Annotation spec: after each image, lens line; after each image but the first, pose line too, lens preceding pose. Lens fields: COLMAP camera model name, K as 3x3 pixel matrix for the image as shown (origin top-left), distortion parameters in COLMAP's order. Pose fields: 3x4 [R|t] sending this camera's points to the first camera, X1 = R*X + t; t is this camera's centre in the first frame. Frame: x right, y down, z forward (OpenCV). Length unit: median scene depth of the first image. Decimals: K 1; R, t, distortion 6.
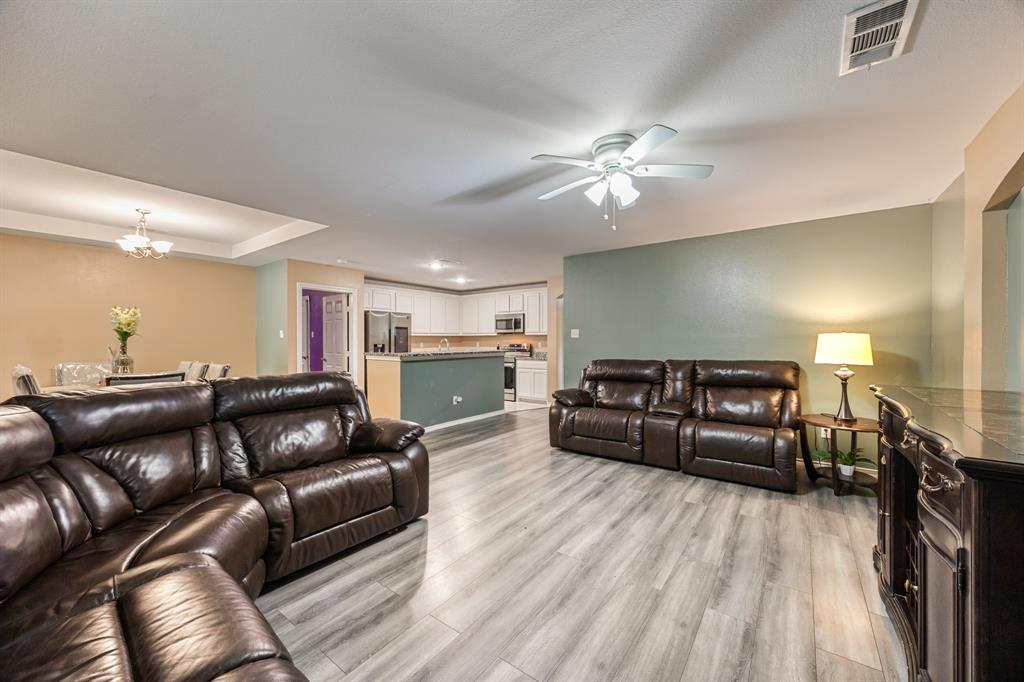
lens RADIAL K [[393.5, 0, 508.9], [0, 393.5, 339.4], [0, 0, 1]] dist [0.002491, 0.000142]
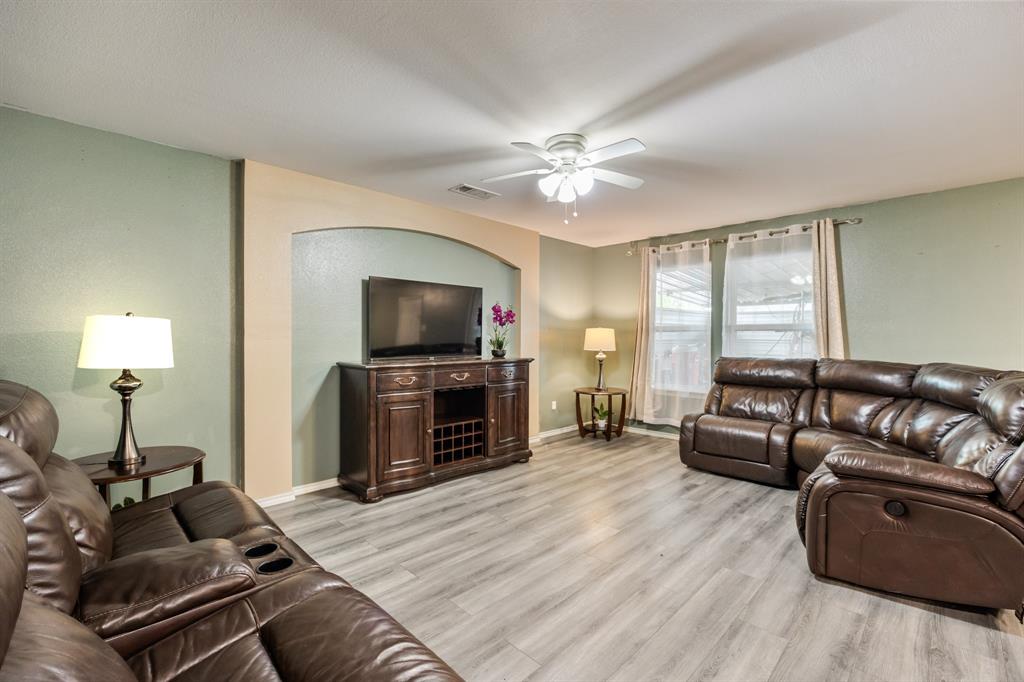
lens RADIAL K [[450.3, 0, 512.7], [0, 450.3, 340.5], [0, 0, 1]] dist [-0.014359, -0.000185]
pose [[-0.990253, -0.003172, 0.139246, 0.223412], [-0.002427, 0.999982, 0.005523, 0.024341], [-0.139261, 0.005132, -0.990242, 2.045678]]
